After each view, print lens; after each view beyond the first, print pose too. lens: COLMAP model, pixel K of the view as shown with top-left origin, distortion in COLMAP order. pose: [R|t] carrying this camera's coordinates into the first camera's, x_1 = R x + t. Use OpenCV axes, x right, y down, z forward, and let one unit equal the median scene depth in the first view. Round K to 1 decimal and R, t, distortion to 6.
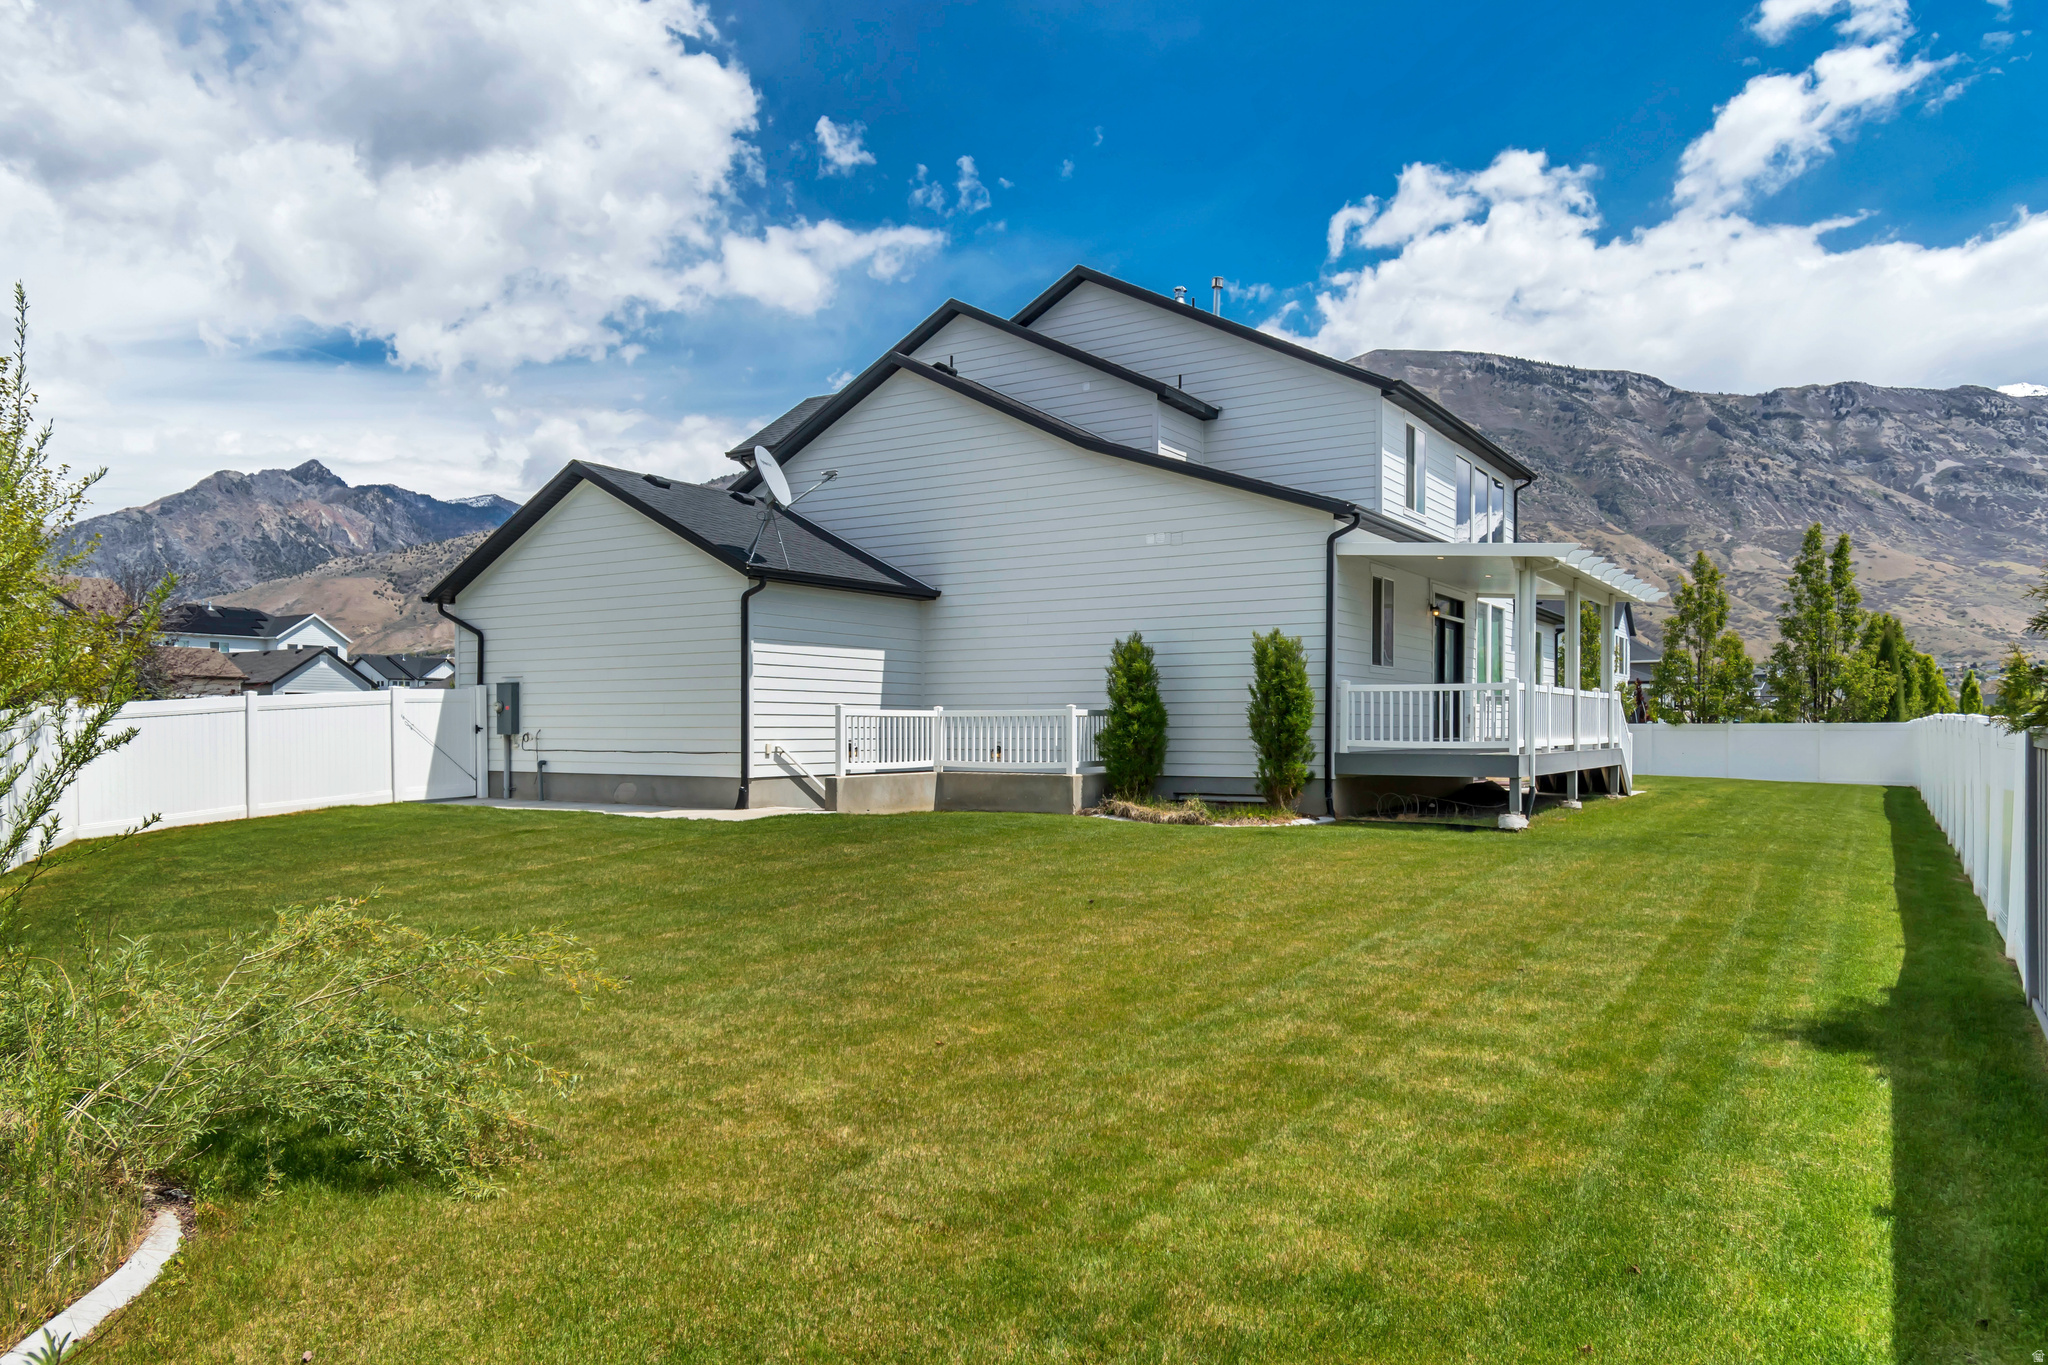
lens RADIAL K [[1337.7, 0, 1018.4], [0, 1337.7, 692.6], [0, 0, 1]] dist [0.007265, 0.000787]
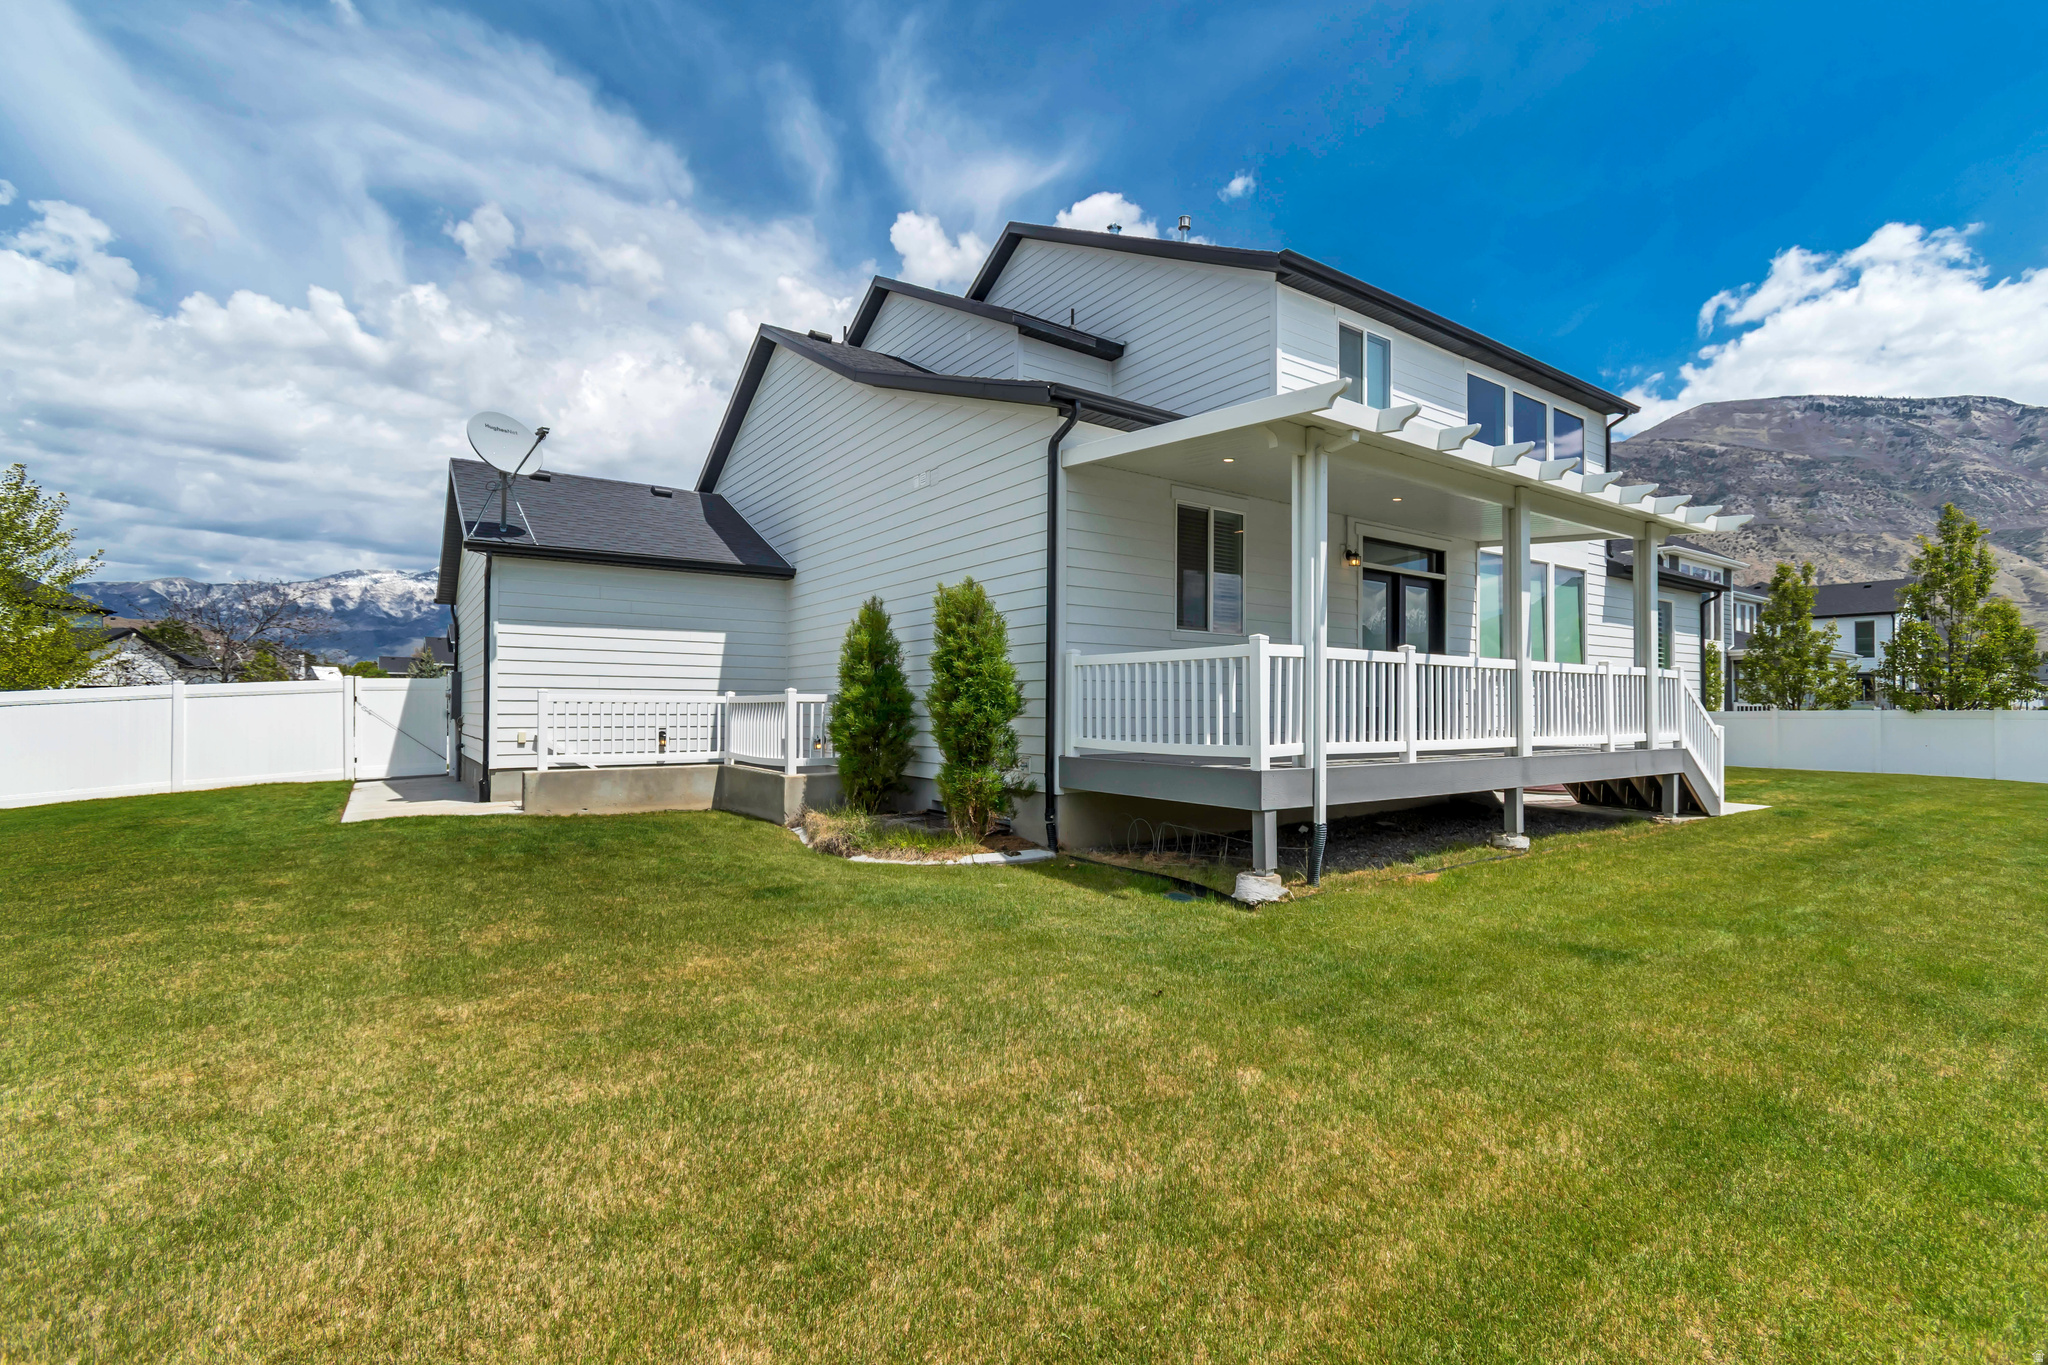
lens RADIAL K [[913.1, 0, 1033.3], [0, 913.1, 671.4], [0, 0, 1]] dist [-0.000646, -0.000221]
pose [[0.929966, -0.012783, -0.367422, 0.311599], [0.006854, 0.999824, -0.017437, 0.007805], [0.367581, 0.013697, 0.929891, 0.442875]]
